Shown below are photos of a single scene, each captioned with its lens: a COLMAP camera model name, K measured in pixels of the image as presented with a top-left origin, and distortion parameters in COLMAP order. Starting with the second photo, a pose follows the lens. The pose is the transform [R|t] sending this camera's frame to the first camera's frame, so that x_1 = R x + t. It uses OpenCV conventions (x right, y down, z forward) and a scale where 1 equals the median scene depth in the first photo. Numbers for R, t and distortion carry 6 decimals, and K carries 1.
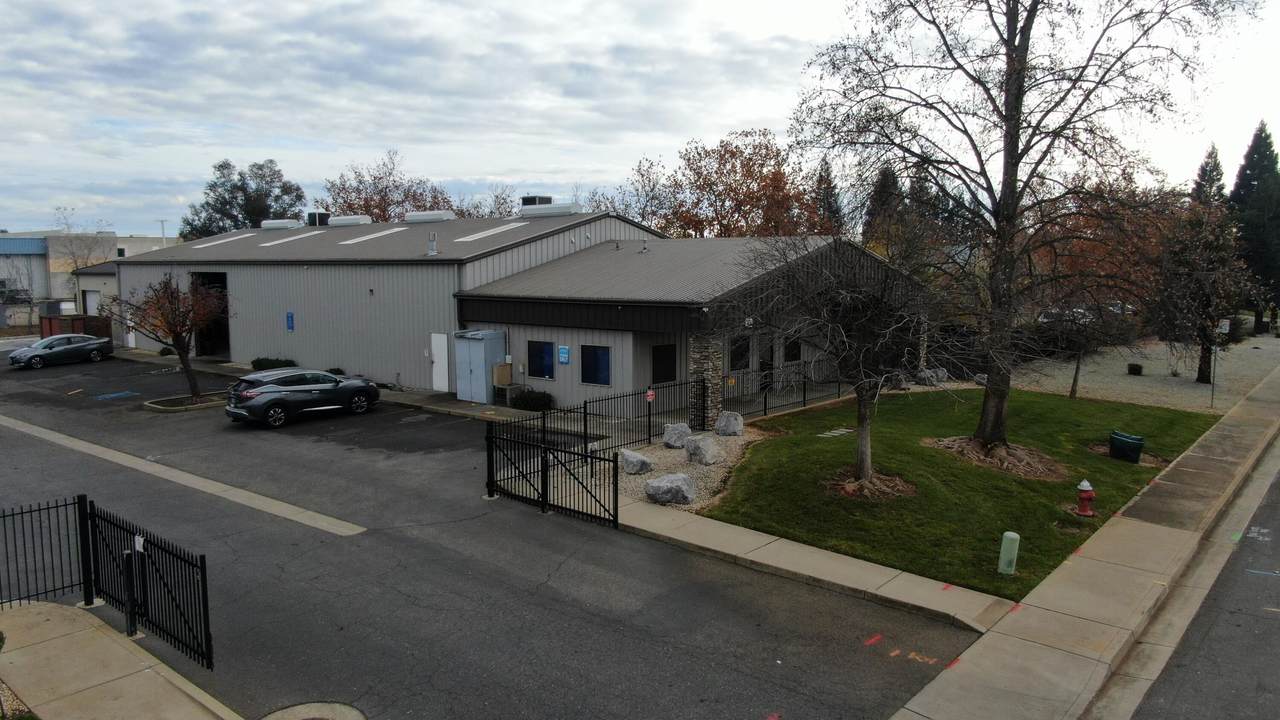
lens RADIAL K [[913.9, 0, 640.0], [0, 913.9, 360.0], [0, 0, 1]] dist [-0.017693, 0.003608]
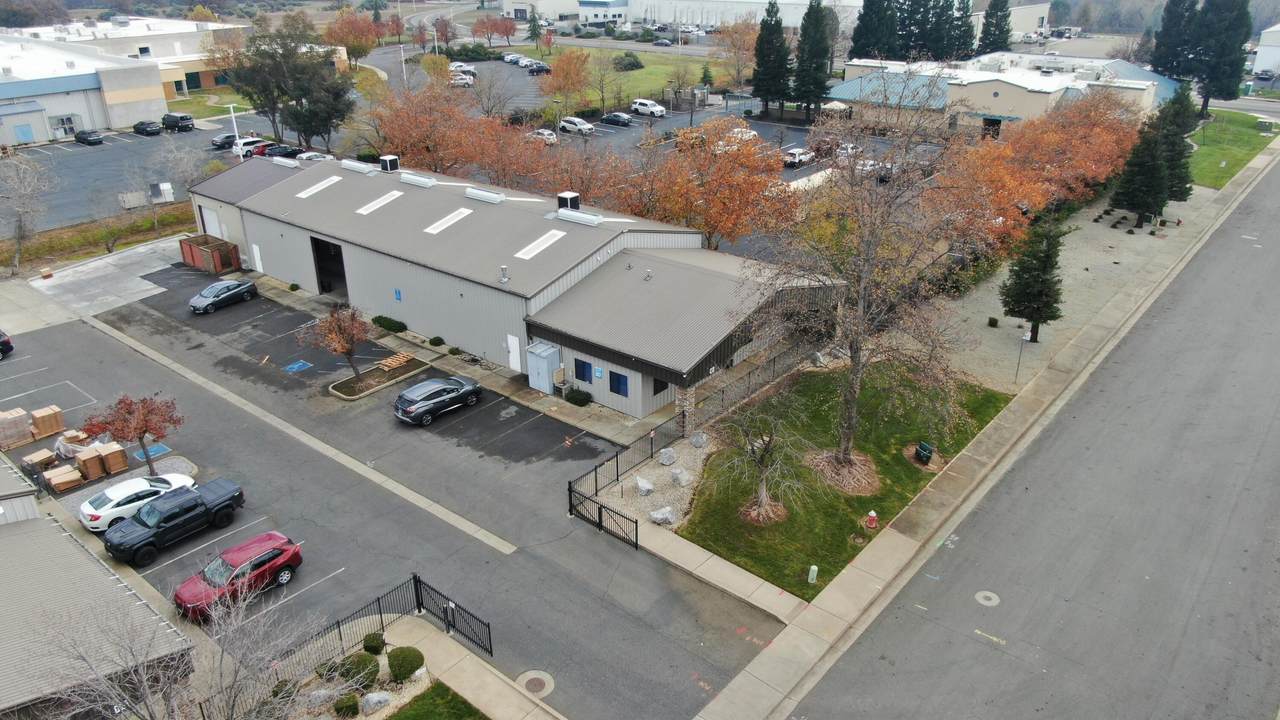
lens RADIAL K [[913.9, 0, 640.0], [0, 913.9, 360.0], [0, 0, 1]] dist [-0.017693, 0.003608]
pose [[0.999969, -0.006283, -0.004710, -0.003986], [0.007443, 0.949473, 0.313759, -0.703990], [0.002500, -0.313785, 0.949491, -0.682178]]
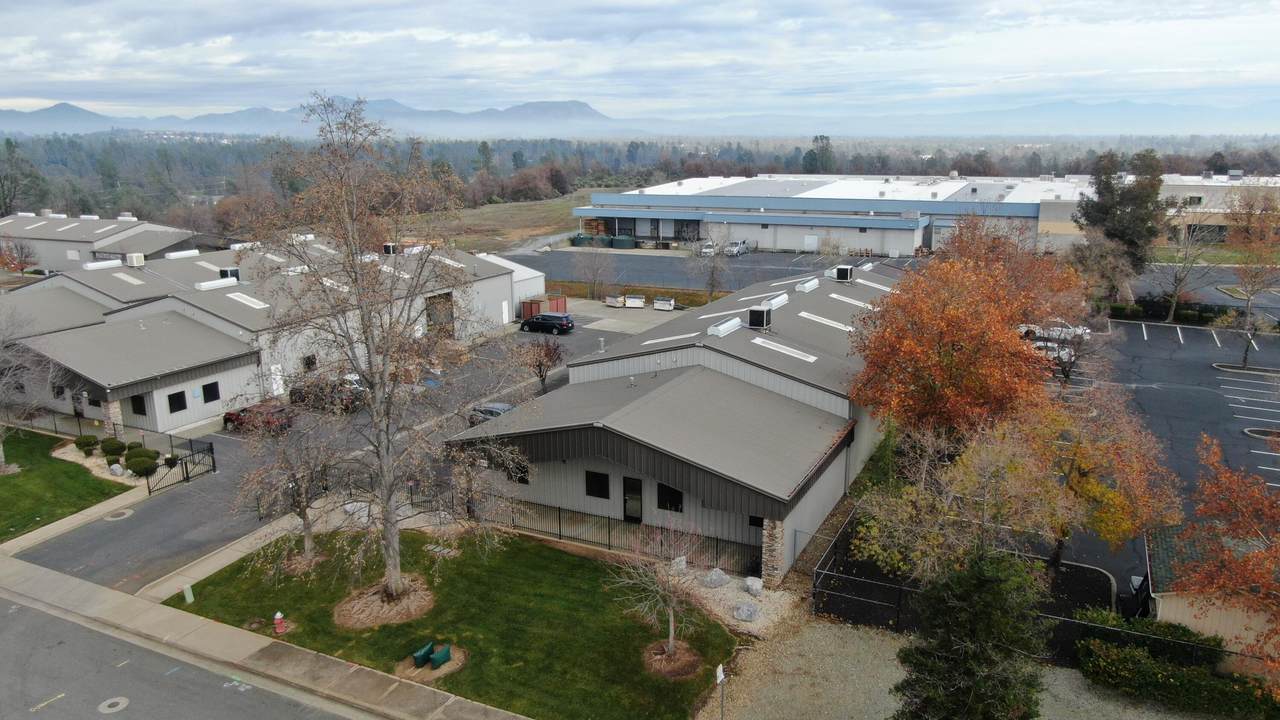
lens RADIAL K [[888.0, 0, 643.0], [0, 888.0, 445.1], [0, 0, 1]] dist [0.000768, -0.004527]
pose [[0.237415, 0.317628, -0.918012, 1.822609], [-0.100136, 0.948000, 0.302107, -0.648919], [0.966233, 0.020201, 0.256876, 1.068428]]
